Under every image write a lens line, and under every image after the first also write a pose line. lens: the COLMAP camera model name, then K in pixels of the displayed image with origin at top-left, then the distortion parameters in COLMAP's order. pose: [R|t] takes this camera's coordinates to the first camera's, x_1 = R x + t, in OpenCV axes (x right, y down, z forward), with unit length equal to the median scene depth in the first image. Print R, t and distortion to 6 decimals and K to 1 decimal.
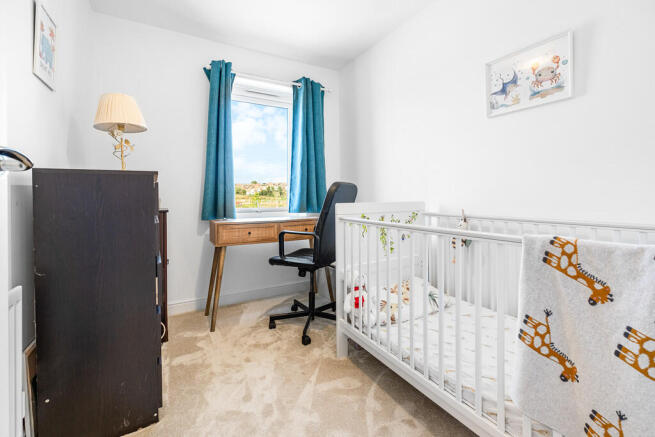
lens RADIAL K [[282.8, 0, 330.4], [0, 282.8, 197.3], [0, 0, 1]] dist [-0.001772, -0.000290]
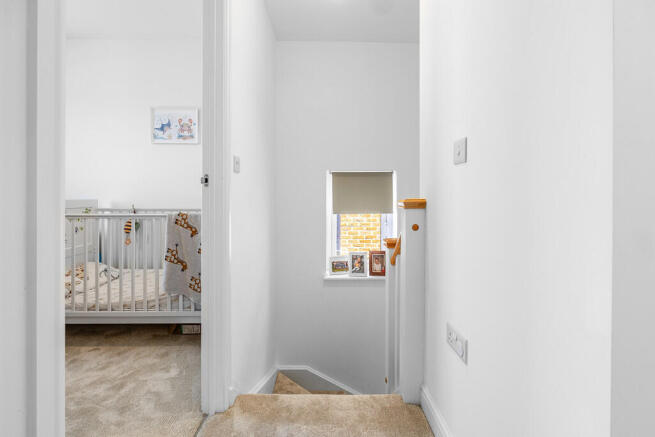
lens RADIAL K [[282.8, 0, 330.4], [0, 282.8, 197.3], [0, 0, 1]] dist [-0.001772, -0.000290]
pose [[0.480928, 0.003236, 0.876754, -0.356277], [-0.005748, 0.999983, -0.000538, 0.002388], [-0.876741, -0.004781, 0.480939, -0.655802]]
